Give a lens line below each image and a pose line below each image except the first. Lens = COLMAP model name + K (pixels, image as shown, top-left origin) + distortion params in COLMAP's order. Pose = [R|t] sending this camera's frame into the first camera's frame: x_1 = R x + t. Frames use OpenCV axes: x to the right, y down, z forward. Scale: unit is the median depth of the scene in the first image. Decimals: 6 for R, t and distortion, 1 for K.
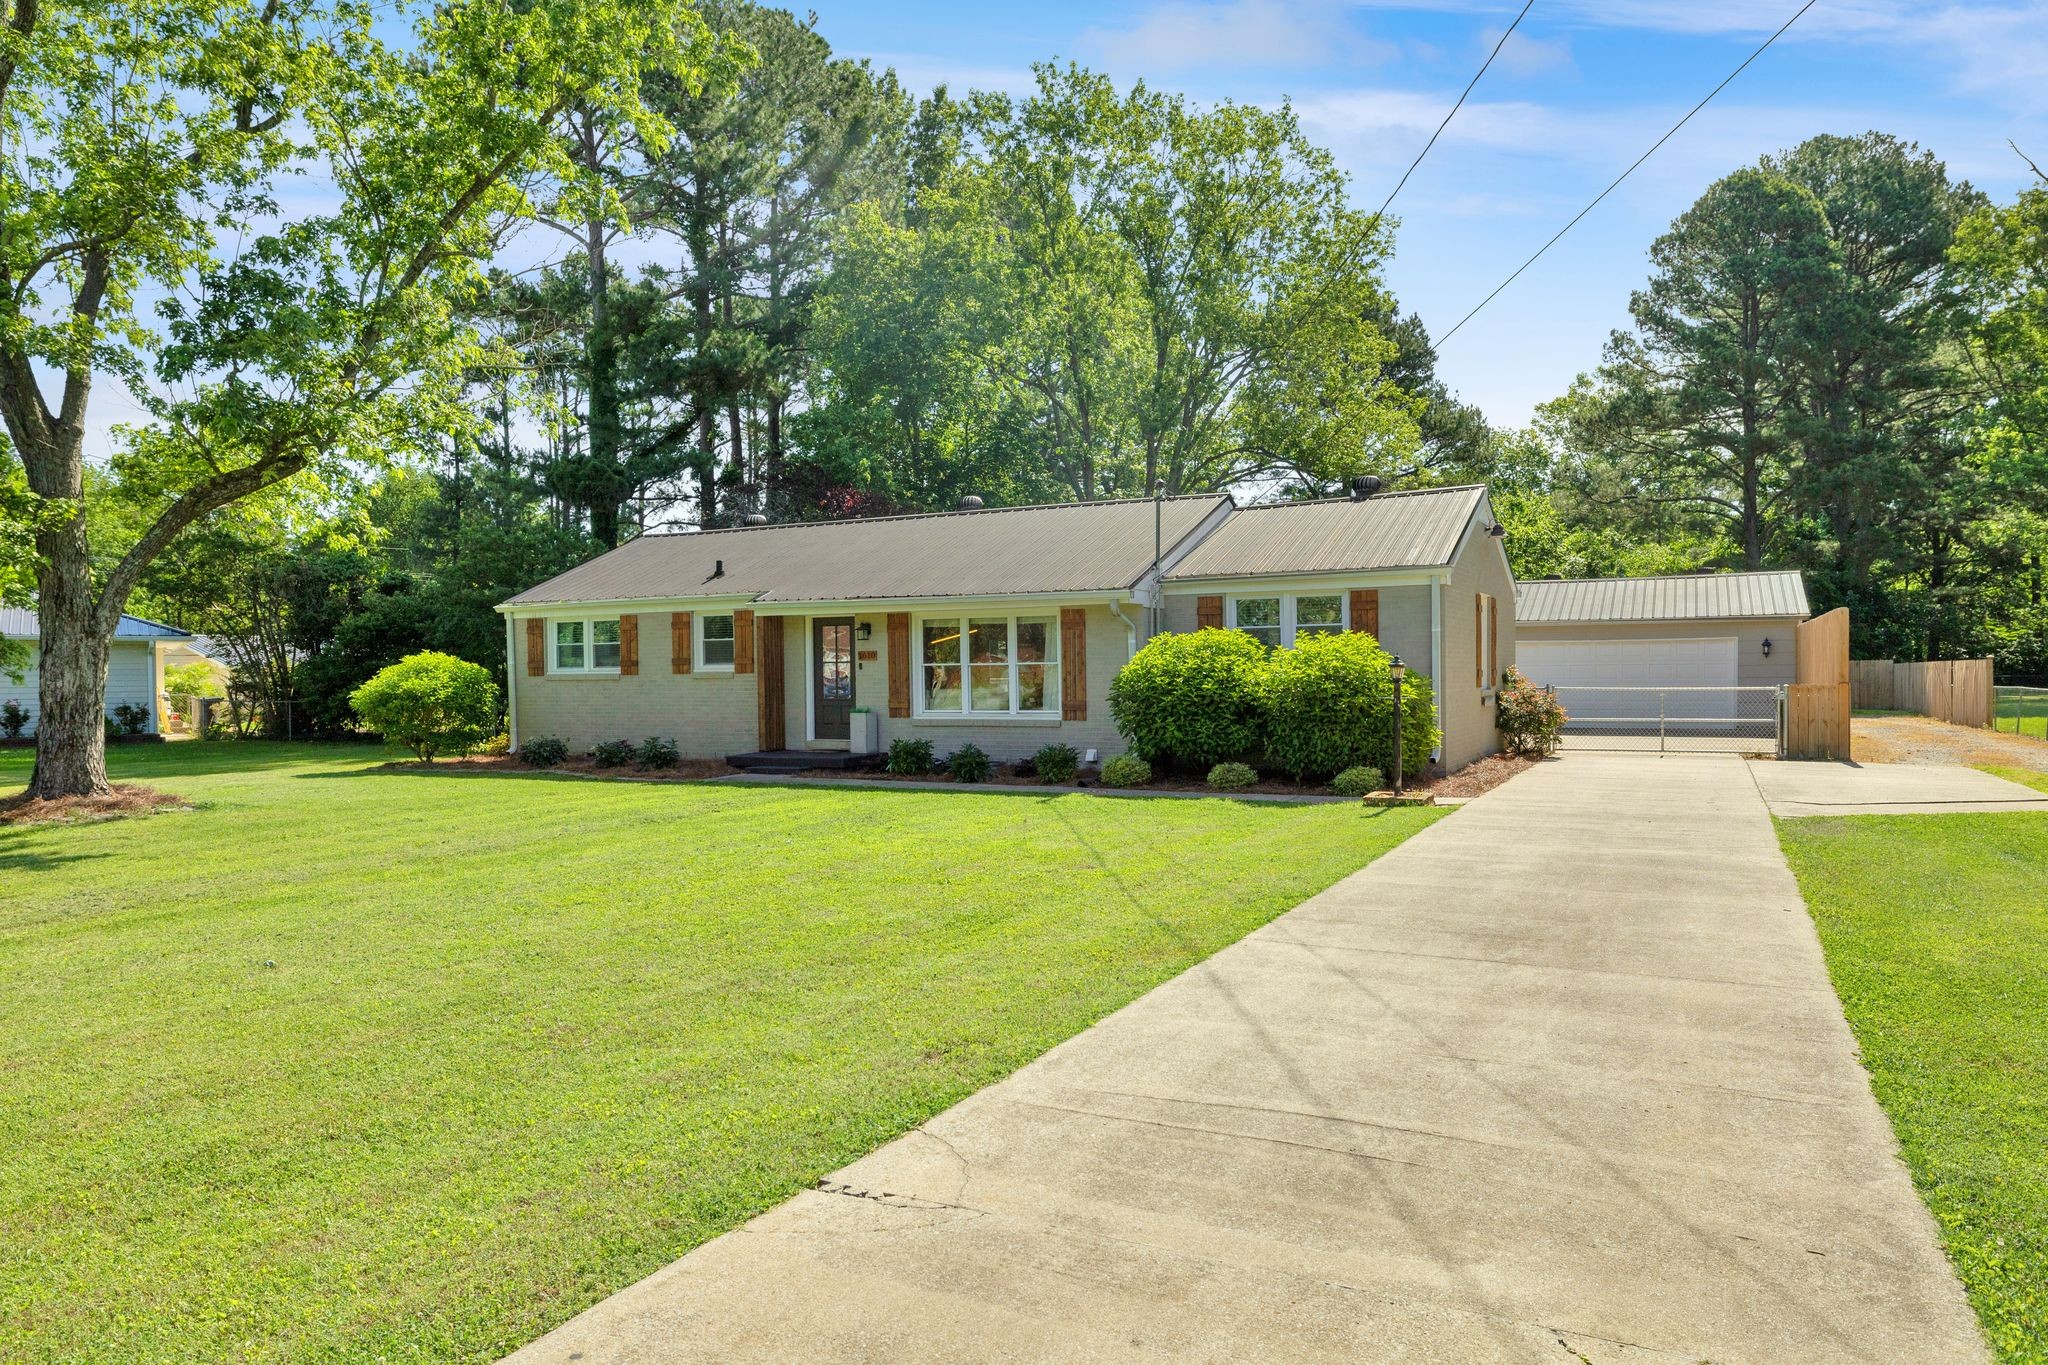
lens RADIAL K [[1440.4, 0, 1016.4], [0, 1440.4, 680.8], [0, 0, 1]] dist [0.008542, 0.002594]
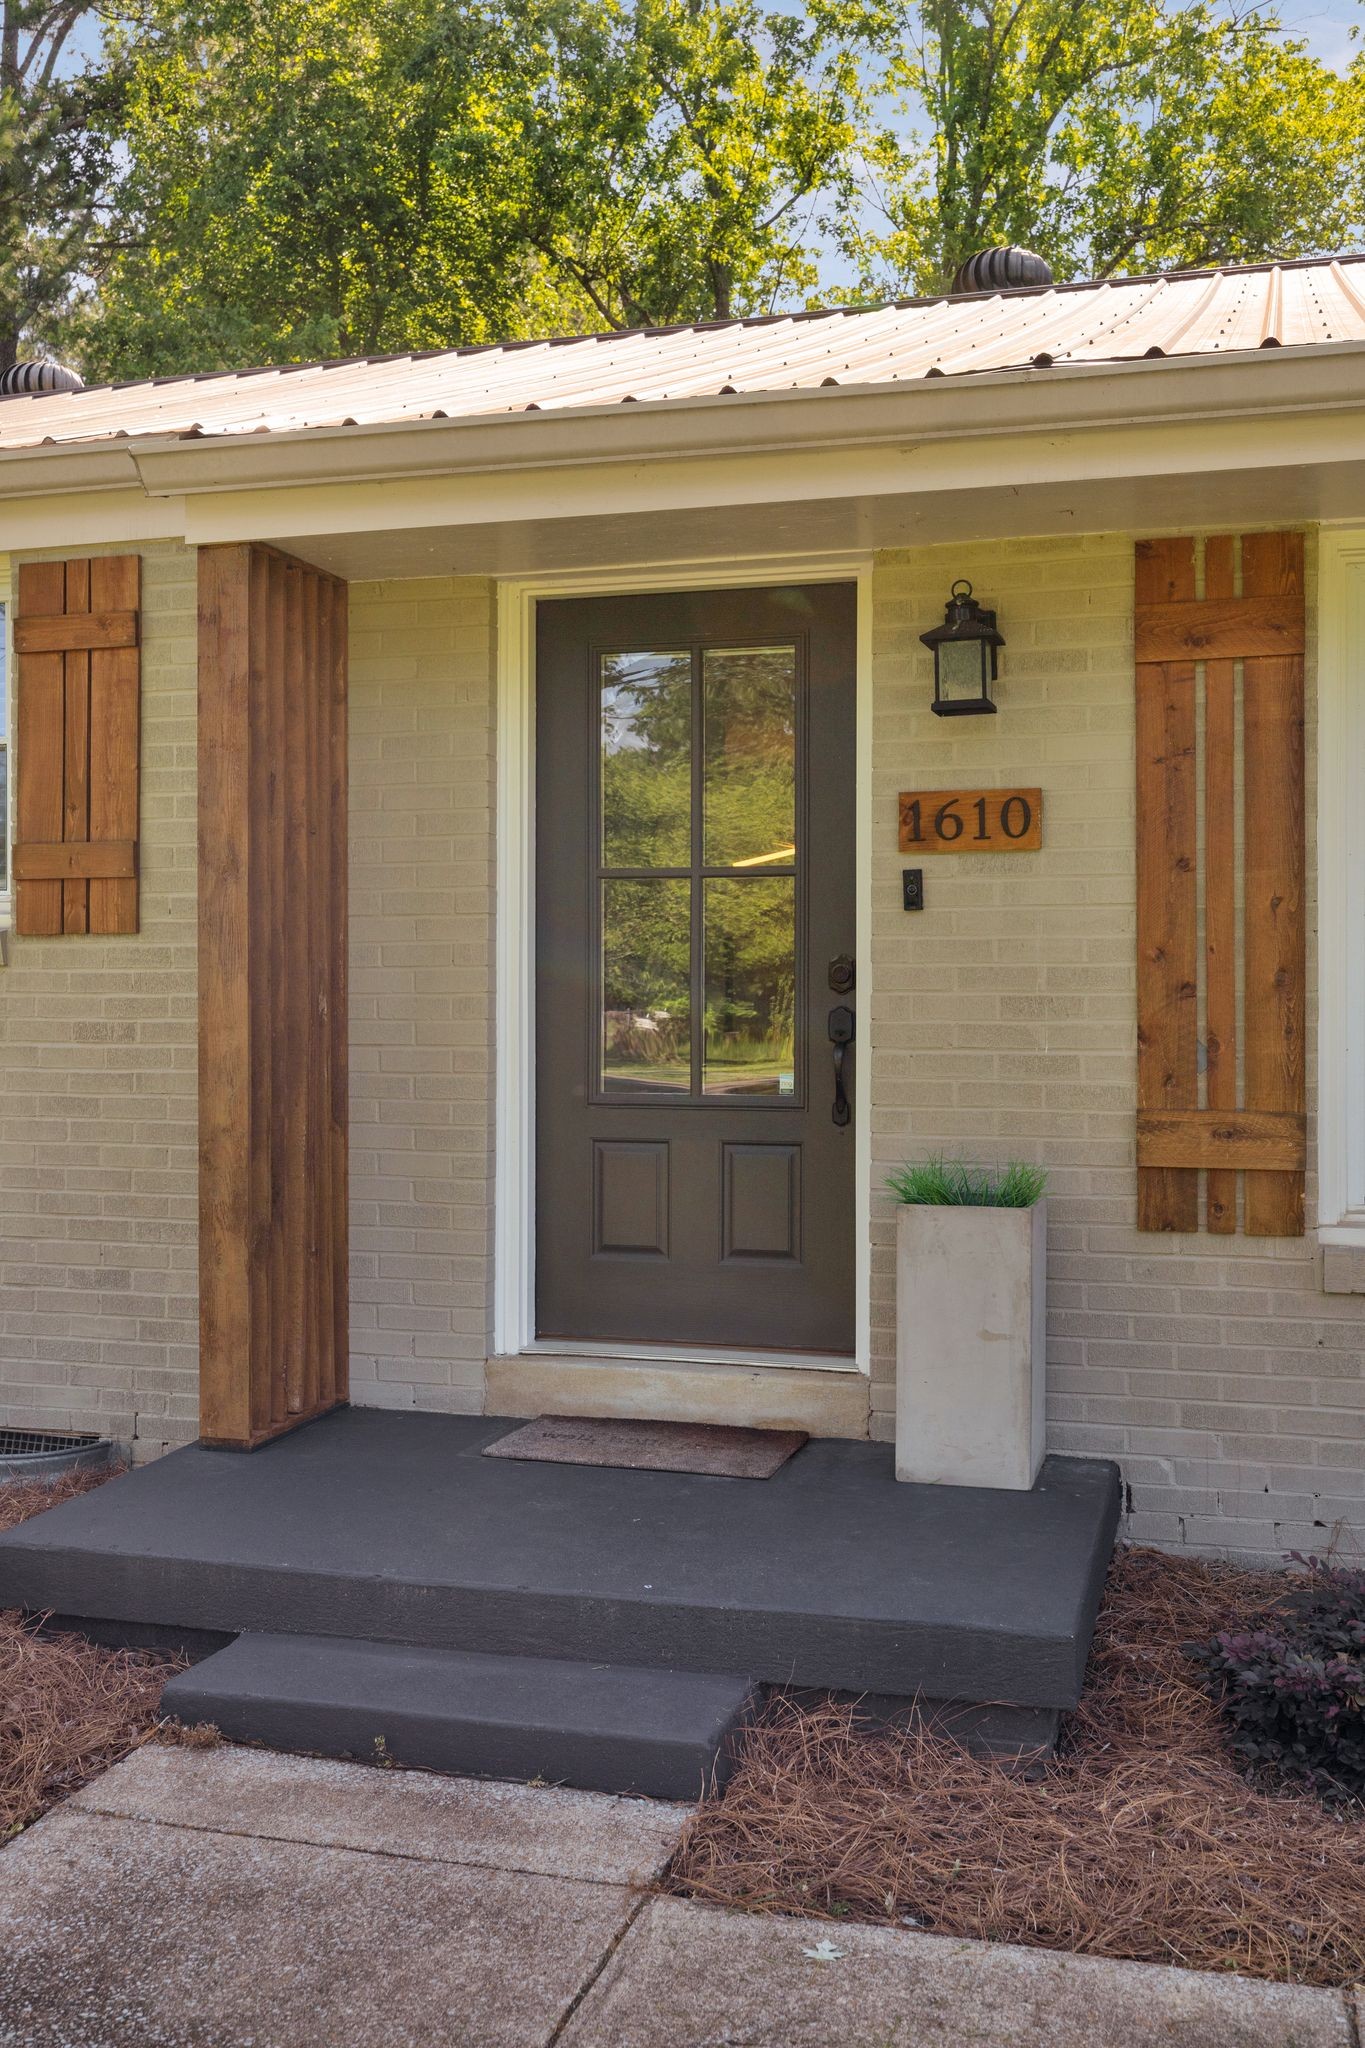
lens RADIAL K [[1659.8, 0, 693.5], [0, 1659.8, 1021.7], [0, 0, 1]] dist [0.006176, -0.002581]
pose [[0.974656, 0.012667, 0.223352, -0.170003], [-0.012943, 0.999916, -0.000227, 0.004247], [-0.223336, -0.002670, 0.974738, 0.833231]]
